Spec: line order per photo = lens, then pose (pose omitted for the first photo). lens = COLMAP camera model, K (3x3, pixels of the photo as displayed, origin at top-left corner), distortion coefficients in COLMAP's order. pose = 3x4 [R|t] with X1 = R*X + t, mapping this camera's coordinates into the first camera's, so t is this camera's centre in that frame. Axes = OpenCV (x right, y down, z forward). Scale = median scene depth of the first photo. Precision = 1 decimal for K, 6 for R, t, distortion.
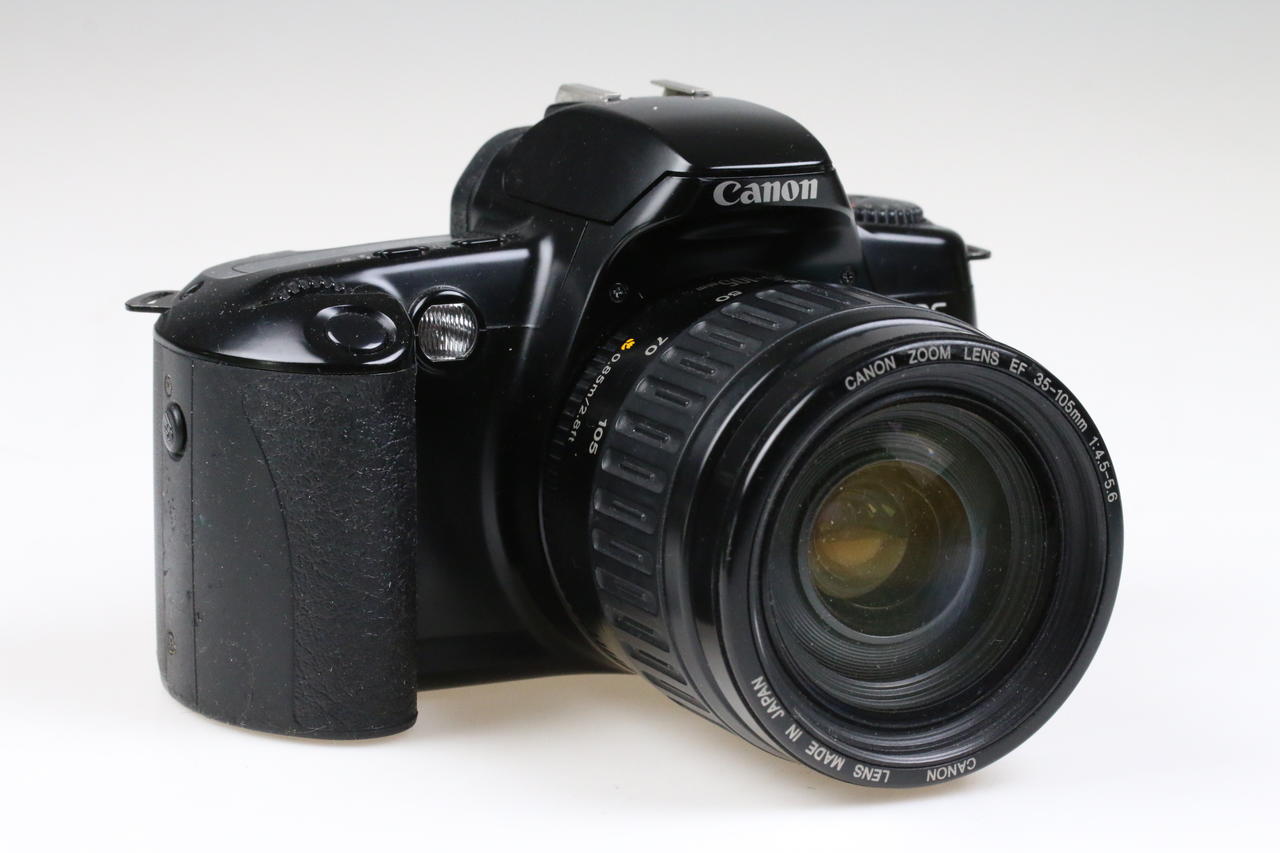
lens RADIAL K [[3569.3, 0, 639.1], [0, 3569.3, 423.9], [0, 0, 1]] dist [0.053362, 0.000000]
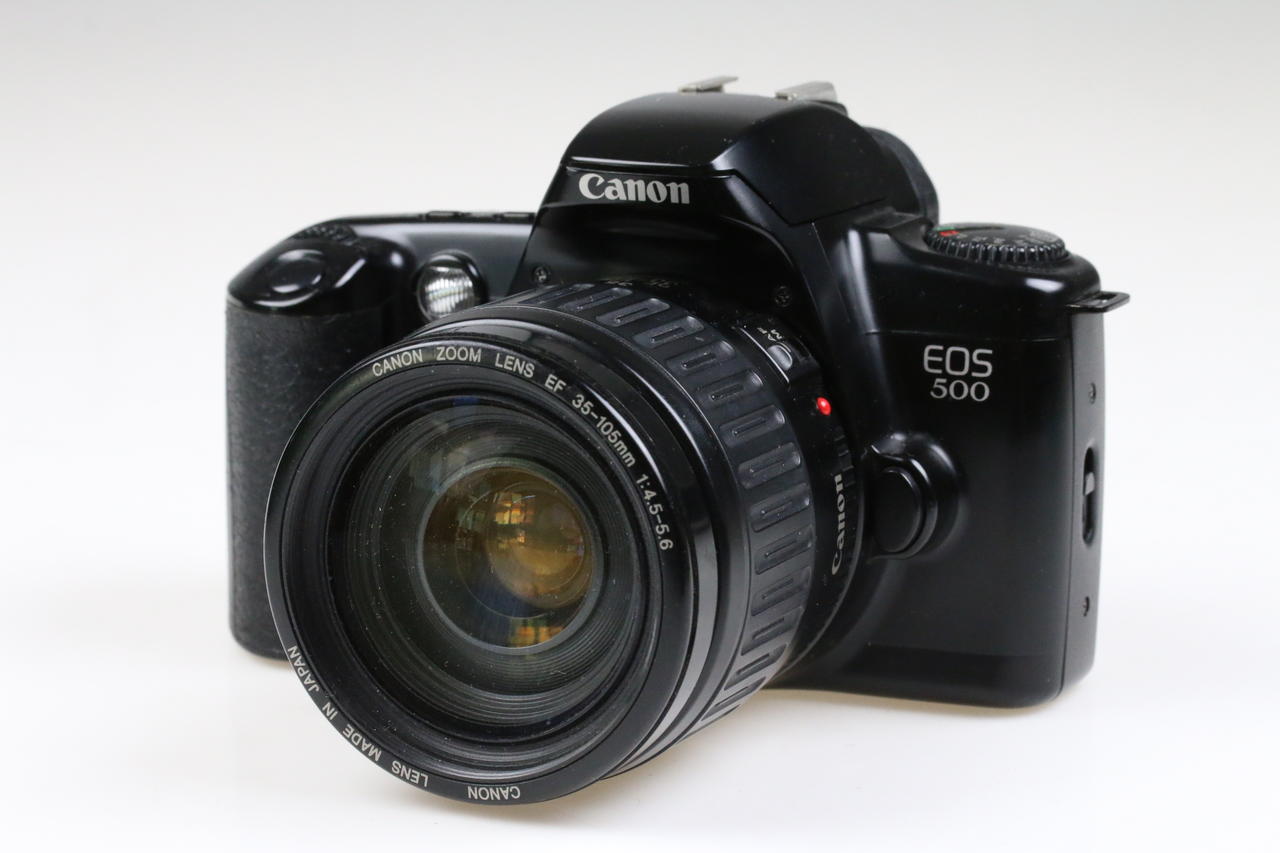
lens RADIAL K [[3569.3, 0, 639.1], [0, 3569.3, 428.9], [0, 0, 1]] dist [0.053362, 0.000000]
pose [[0.666671, 0.152134, -0.729661, 0.806439], [-0.156645, 0.985682, 0.062392, -0.066180], [0.728706, 0.072703, 0.680957, 0.371529]]
